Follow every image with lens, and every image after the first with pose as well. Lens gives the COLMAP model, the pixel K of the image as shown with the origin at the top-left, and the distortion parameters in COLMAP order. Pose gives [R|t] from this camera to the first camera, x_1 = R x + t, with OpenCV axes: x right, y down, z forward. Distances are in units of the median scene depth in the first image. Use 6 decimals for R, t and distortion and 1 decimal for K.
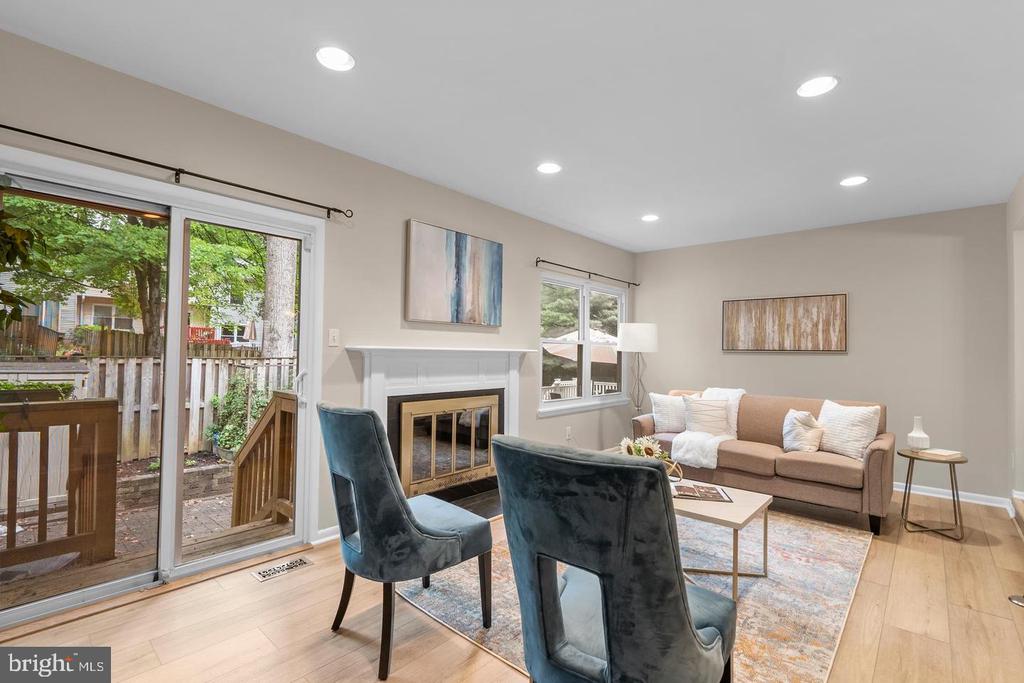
lens RADIAL K [[465.9, 0, 512.6], [0, 465.9, 343.0], [0, 0, 1]] dist [-0.004666, 0.002763]
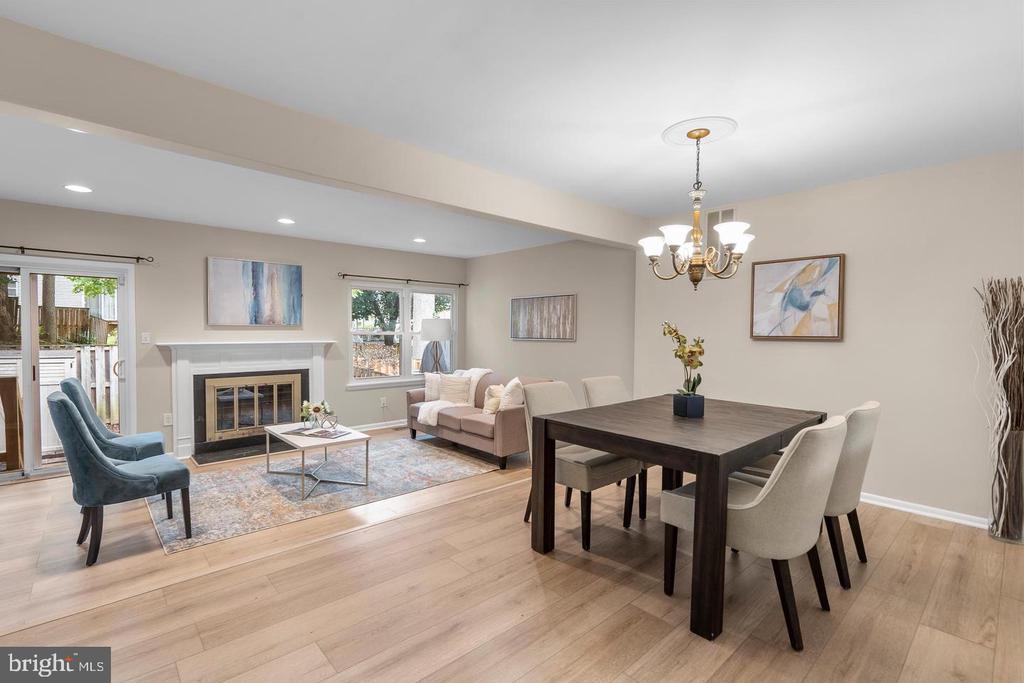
lens RADIAL K [[465.9, 0, 512.4], [0, 465.9, 343.4], [0, 0, 1]] dist [-0.004666, 0.002763]
pose [[0.994672, -0.008013, -0.102777, 0.758990], [0.012945, 0.998791, 0.047415, -0.039128], [0.102272, -0.048493, 0.993574, -0.334348]]
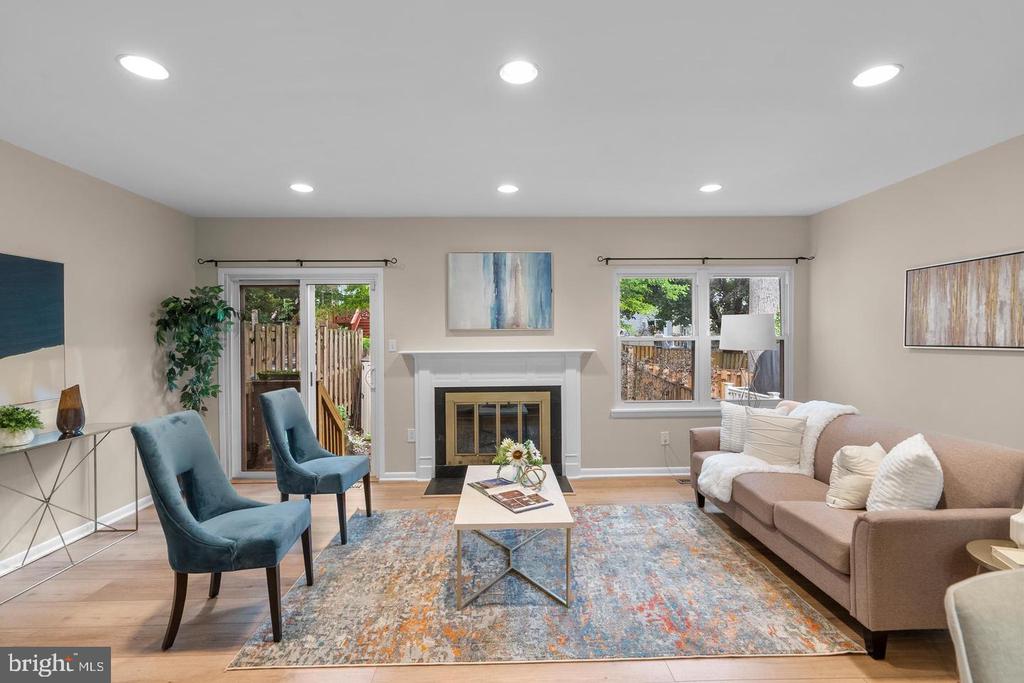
lens RADIAL K [[465.9, 0, 513.5], [0, 465.9, 342.3], [0, 0, 1]] dist [-0.004666, 0.002763]
pose [[0.686278, -0.013549, -0.727214, 0.712672], [0.033935, 0.999334, 0.013406, -0.021993], [0.726548, -0.033879, 0.686280, 0.193110]]
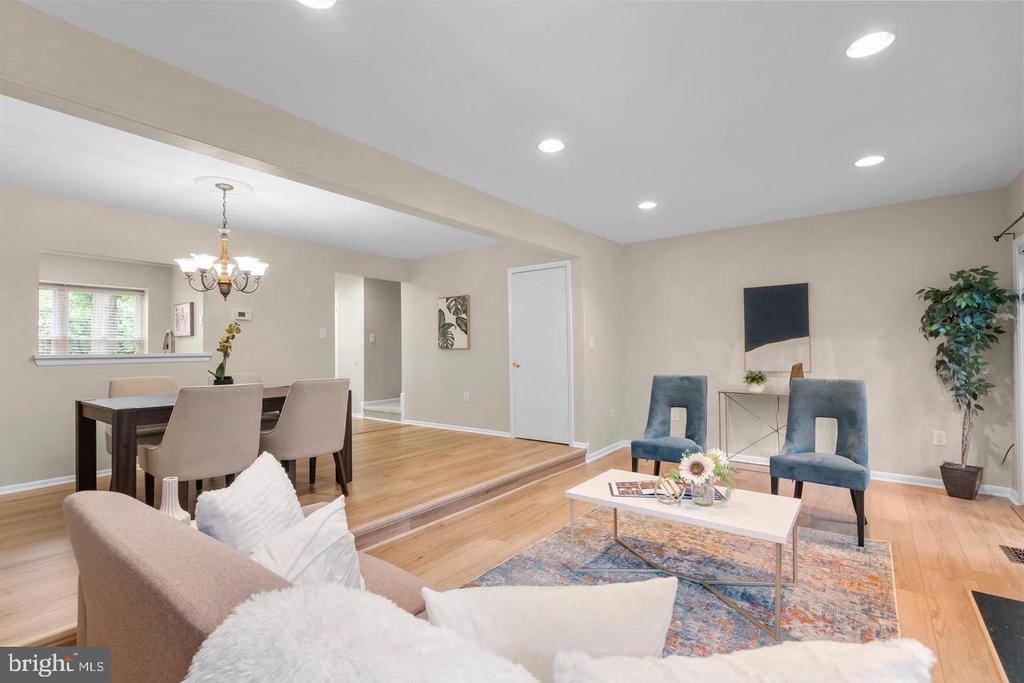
lens RADIAL K [[465.9, 0, 509.8], [0, 465.9, 344.5], [0, 0, 1]] dist [-0.004666, 0.002763]
pose [[-0.997505, -0.009514, -0.069955, 0.469412], [-0.007096, 0.999371, -0.034732, 0.030610], [0.070242, -0.034149, -0.996945, 1.251403]]
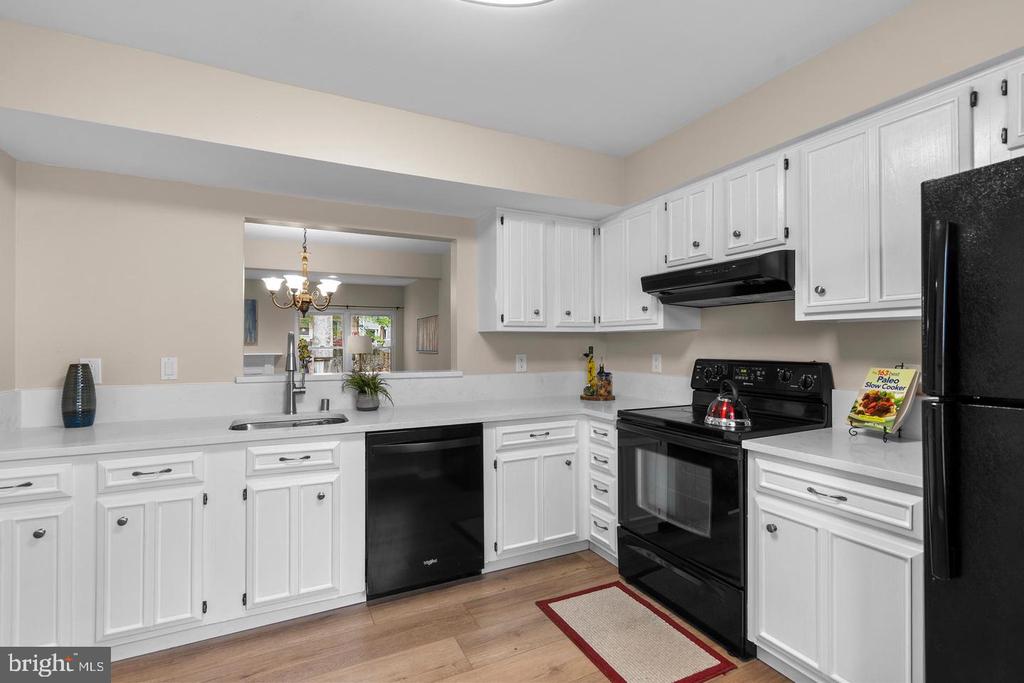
lens RADIAL K [[465.9, 0, 513.2], [0, 465.9, 341.2], [0, 0, 1]] dist [-0.004666, 0.002763]
pose [[0.925815, -0.023313, -0.377257, 1.726700], [0.028535, 0.999559, 0.008259, -0.025818], [0.376898, -0.018411, 0.926072, -0.400128]]
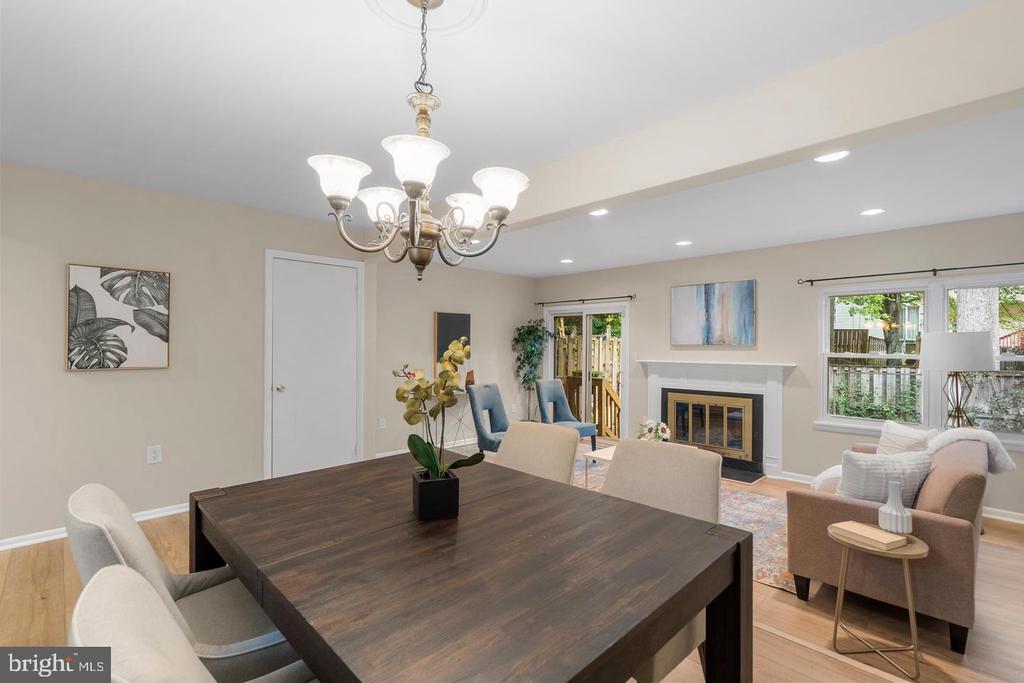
lens RADIAL K [[465.9, 0, 512.4], [0, 465.9, 343.1], [0, 0, 1]] dist [-0.004666, 0.002763]
pose [[-0.062362, -0.021579, -0.997820, 1.293935], [0.014819, 0.999636, -0.022545, -0.022540], [0.997944, -0.016193, -0.062019, 0.431183]]
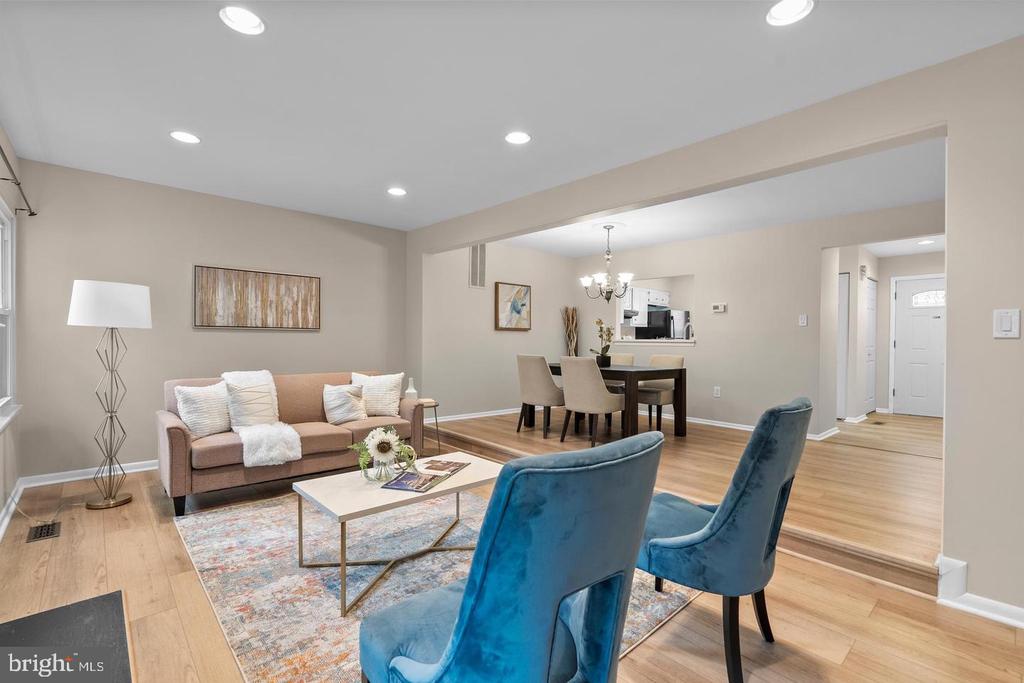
lens RADIAL K [[465.9, 0, 515.0], [0, 465.9, 339.1], [0, 0, 1]] dist [-0.004666, 0.002763]
pose [[0.099868, -0.015187, 0.994885, -0.394429], [-0.033794, 0.999255, 0.018646, 0.005573], [-0.994427, -0.035483, 0.099281, 0.467933]]
